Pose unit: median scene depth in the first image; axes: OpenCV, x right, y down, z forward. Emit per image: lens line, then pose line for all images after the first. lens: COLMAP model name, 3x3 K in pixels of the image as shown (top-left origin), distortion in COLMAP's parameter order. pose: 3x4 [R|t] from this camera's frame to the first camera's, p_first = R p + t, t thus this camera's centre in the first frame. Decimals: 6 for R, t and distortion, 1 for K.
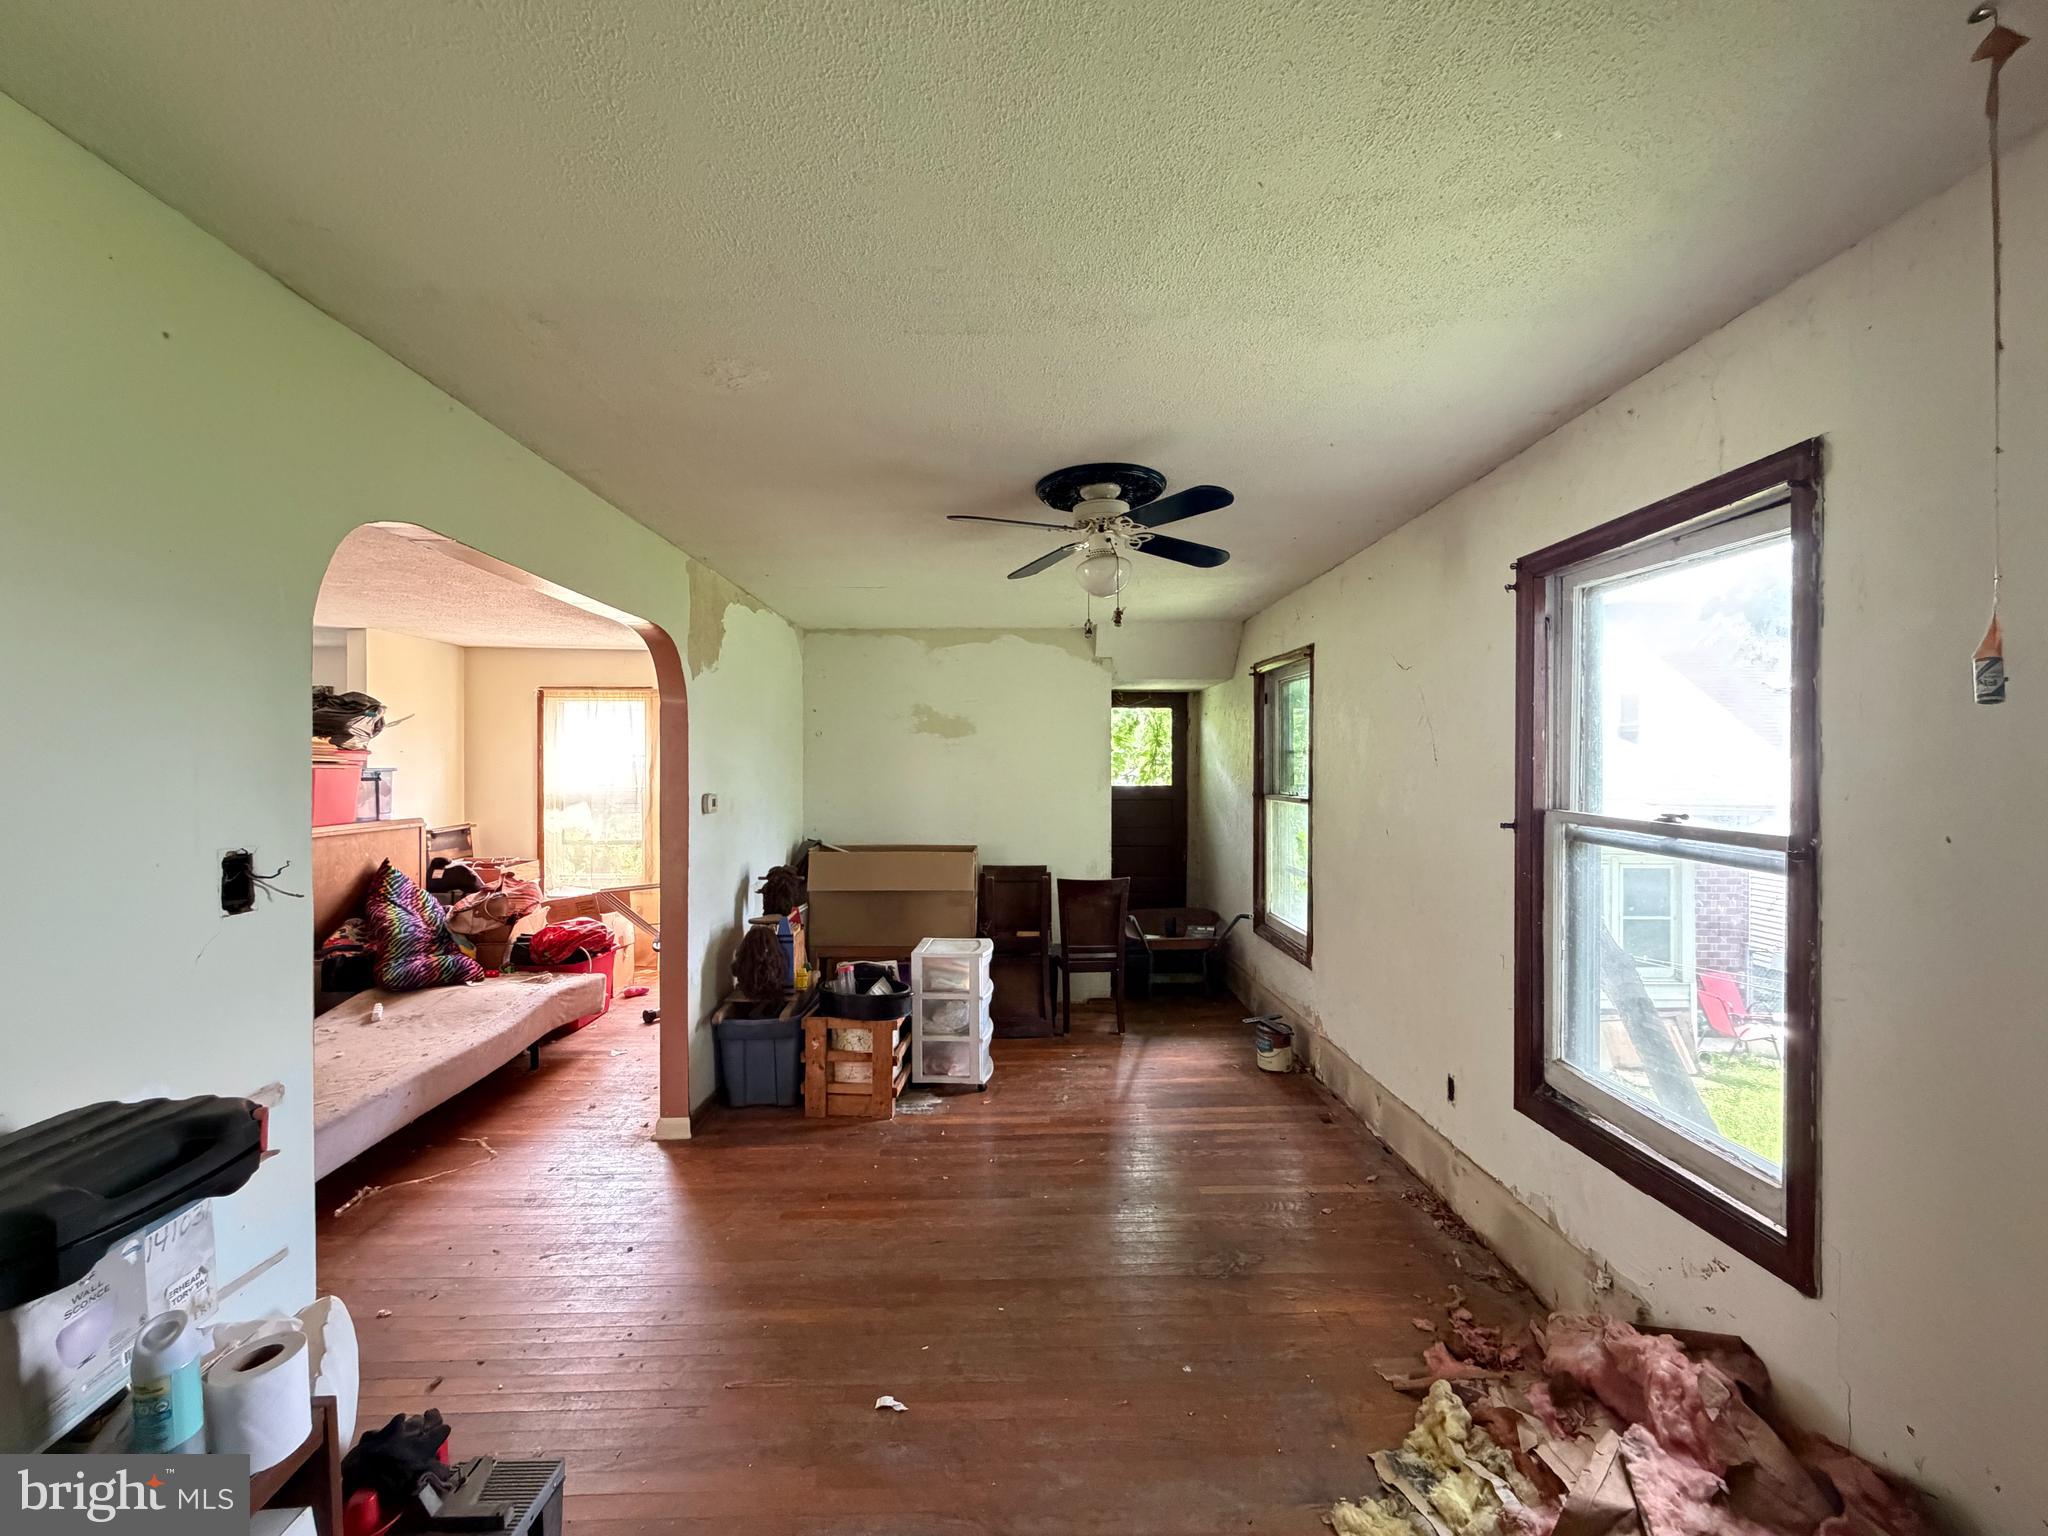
lens RADIAL K [[812.6, 0, 1013.2], [0, 812.6, 766.1], [0, 0, 1]] dist [-0.004534, 0.000964]
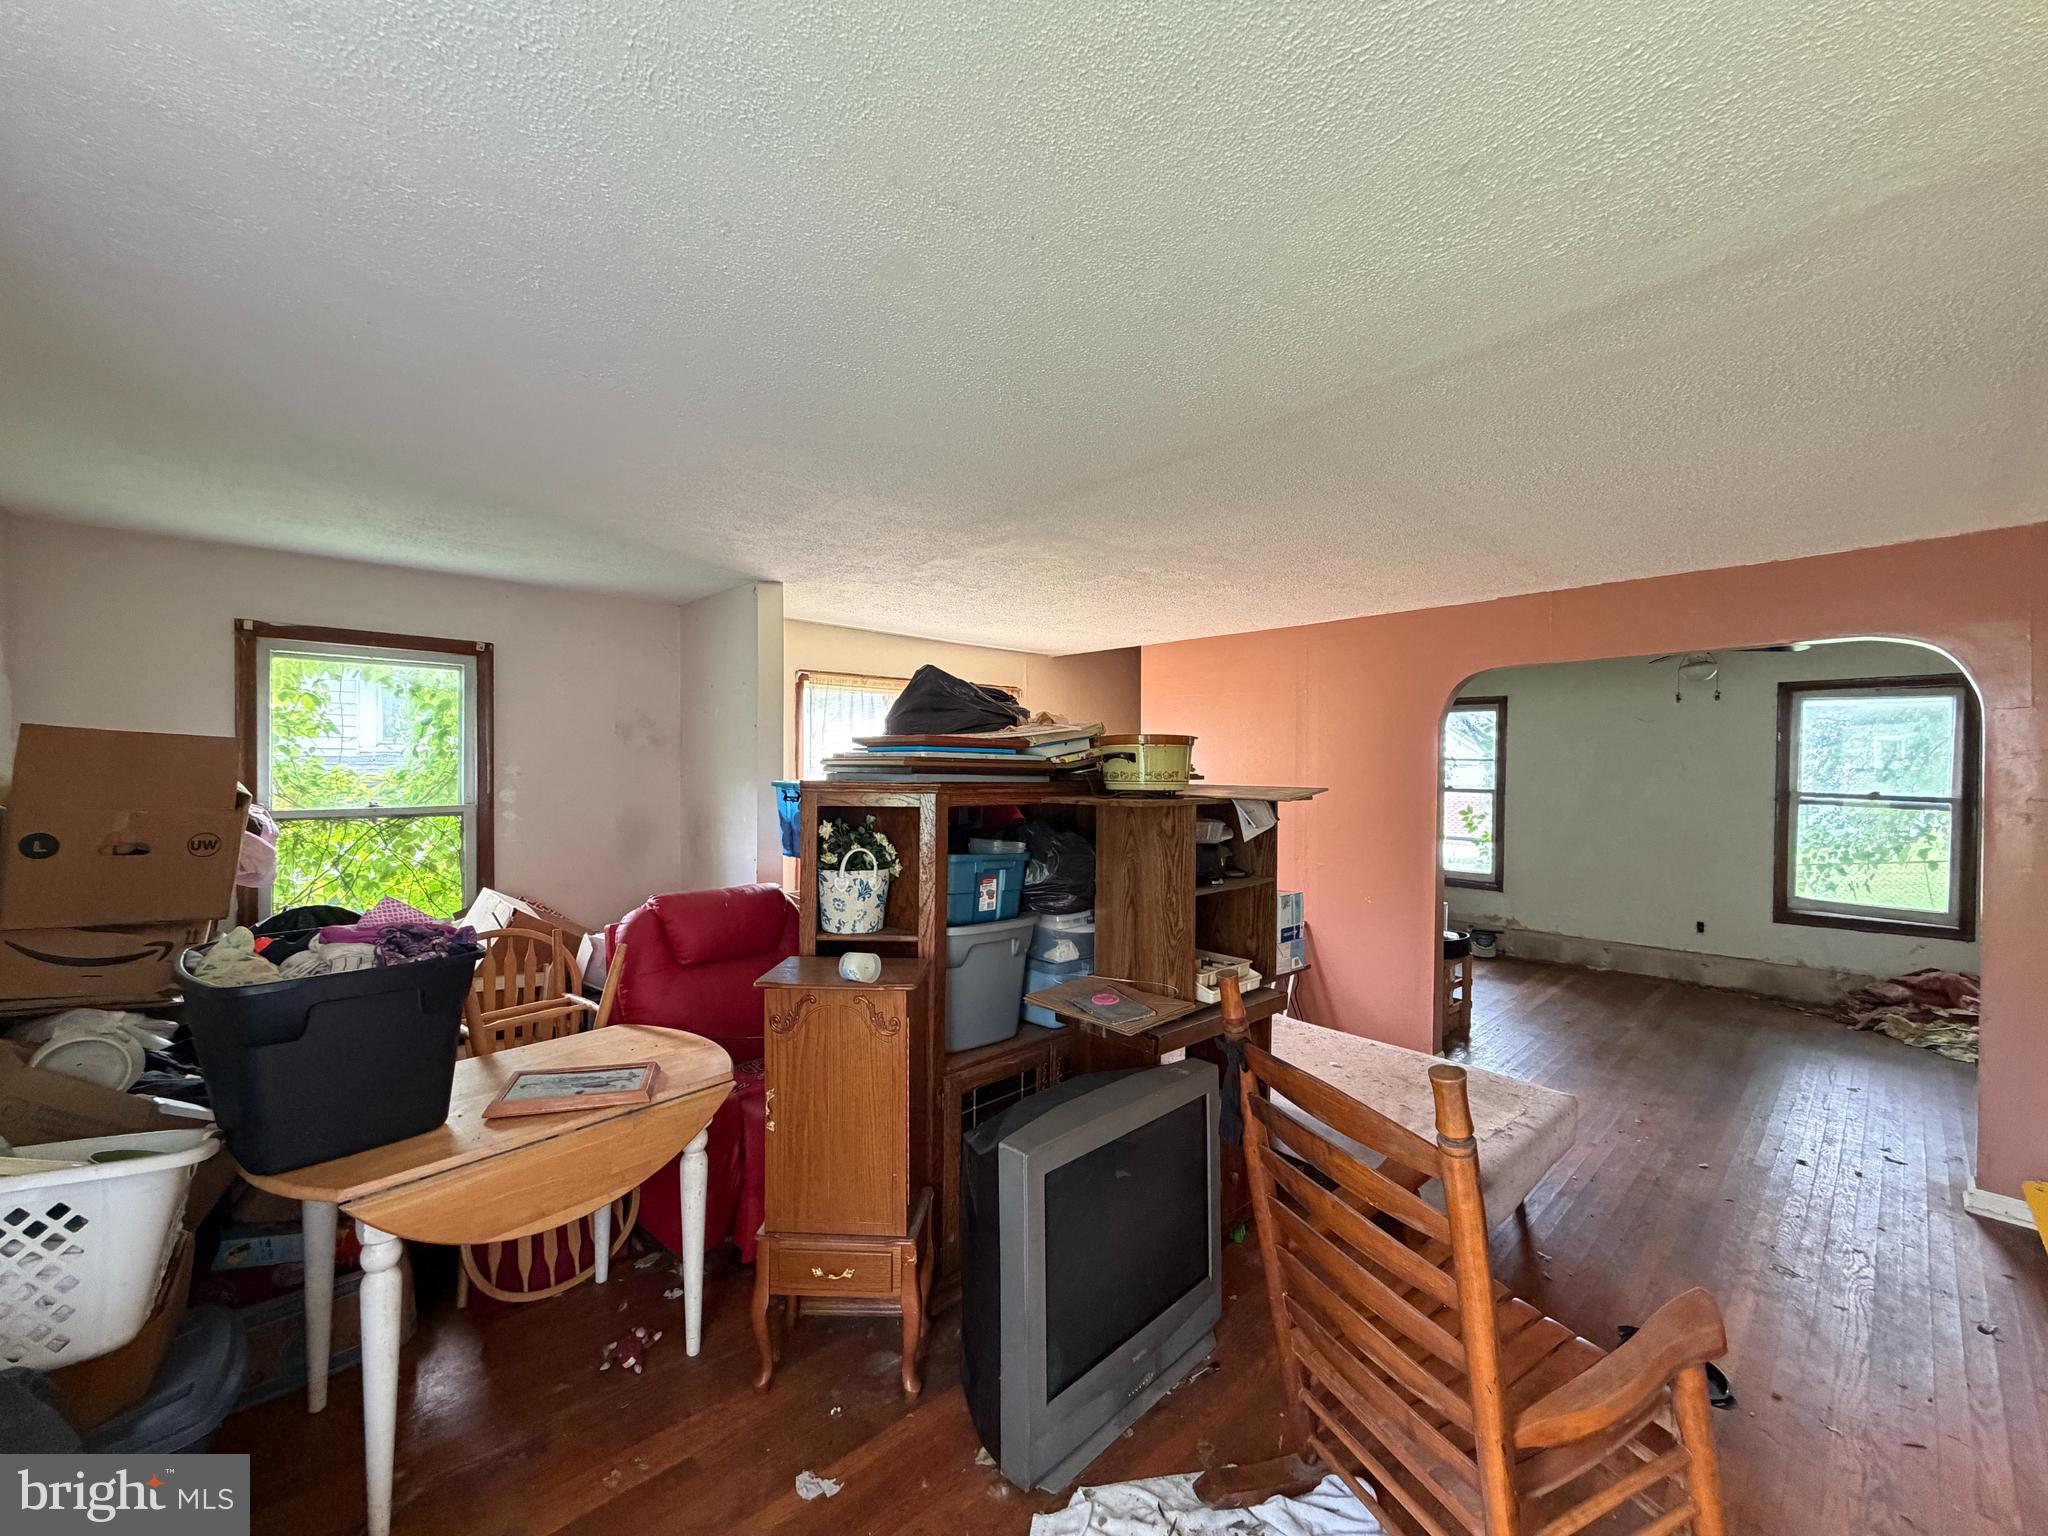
lens RADIAL K [[812.6, 0, 1023.6], [0, 812.6, 763.6], [0, 0, 1]] dist [-0.004534, 0.000964]
pose [[0.762006, -0.001622, 0.647568, -0.931810], [-0.002321, 0.999984, 0.005237, -0.012456], [-0.647566, -0.005494, 0.761990, 0.238104]]
